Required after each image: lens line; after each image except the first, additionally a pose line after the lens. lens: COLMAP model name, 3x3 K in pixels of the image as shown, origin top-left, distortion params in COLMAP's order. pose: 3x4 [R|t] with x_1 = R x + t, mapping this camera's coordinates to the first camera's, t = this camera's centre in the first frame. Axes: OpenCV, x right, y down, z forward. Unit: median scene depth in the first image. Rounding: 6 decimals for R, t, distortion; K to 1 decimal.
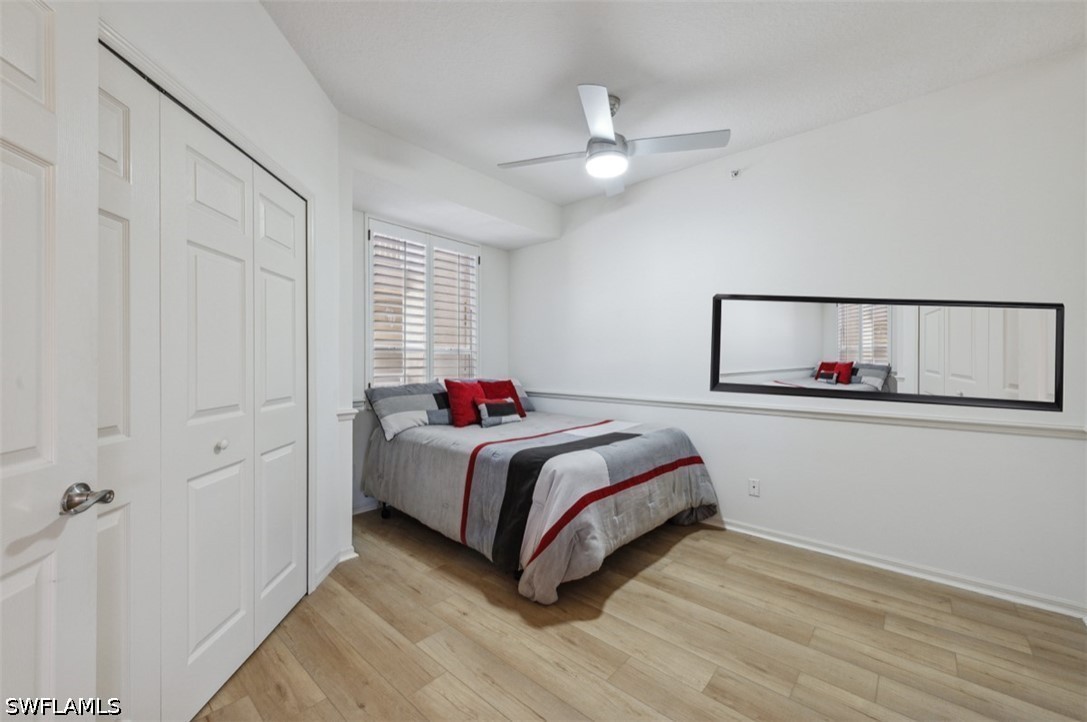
lens RADIAL K [[424.0, 0, 540.2], [0, 424.0, 364.2], [0, 0, 1]] dist [0.030631, -0.000035]
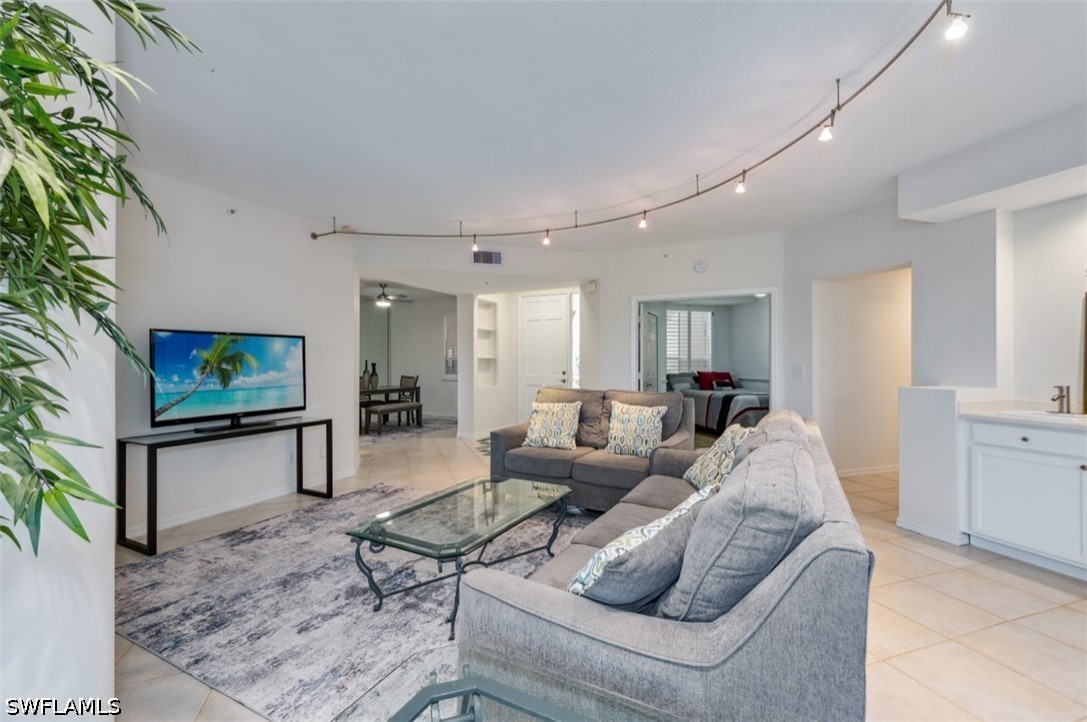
lens RADIAL K [[452.4, 0, 543.5], [0, 452.4, 361.0], [0, 0, 1]] dist [-0.001204, -0.000354]
pose [[0.871942, -0.001071, -0.489607, 0.251064], [-0.000980, 0.999992, -0.003932, -0.007987], [0.489608, 0.003908, 0.871934, -1.548064]]
